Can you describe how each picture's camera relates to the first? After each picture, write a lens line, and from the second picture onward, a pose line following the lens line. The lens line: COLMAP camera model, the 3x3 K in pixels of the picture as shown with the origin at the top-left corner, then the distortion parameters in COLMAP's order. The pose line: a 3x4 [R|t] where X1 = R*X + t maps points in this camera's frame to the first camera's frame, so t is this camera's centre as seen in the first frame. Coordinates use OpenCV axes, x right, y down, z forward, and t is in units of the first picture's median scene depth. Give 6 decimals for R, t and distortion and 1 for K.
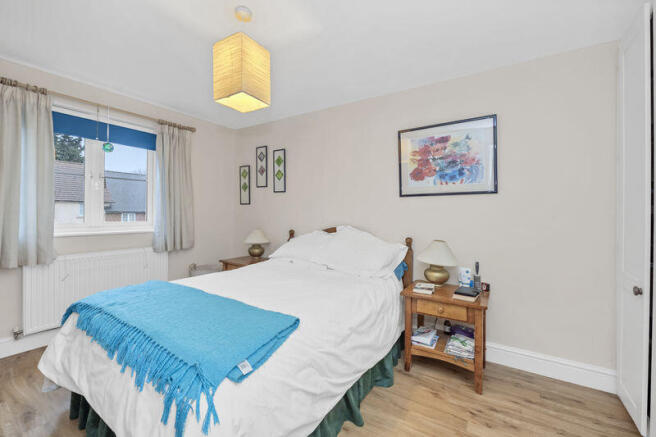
lens RADIAL K [[273.3, 0, 329.3], [0, 273.3, 213.3], [0, 0, 1]] dist [-0.004060, -0.000071]
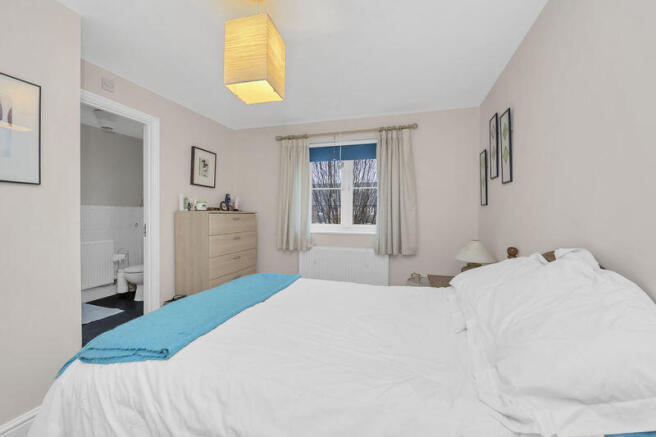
lens RADIAL K [[273.3, 0, 325.0], [0, 273.3, 216.1], [0, 0, 1]] dist [-0.004060, -0.000071]
pose [[0.286039, -0.002578, -0.958214, 0.345145], [-0.005757, 0.999974, -0.004409, 0.000704], [0.958201, 0.006778, 0.286017, 0.537916]]
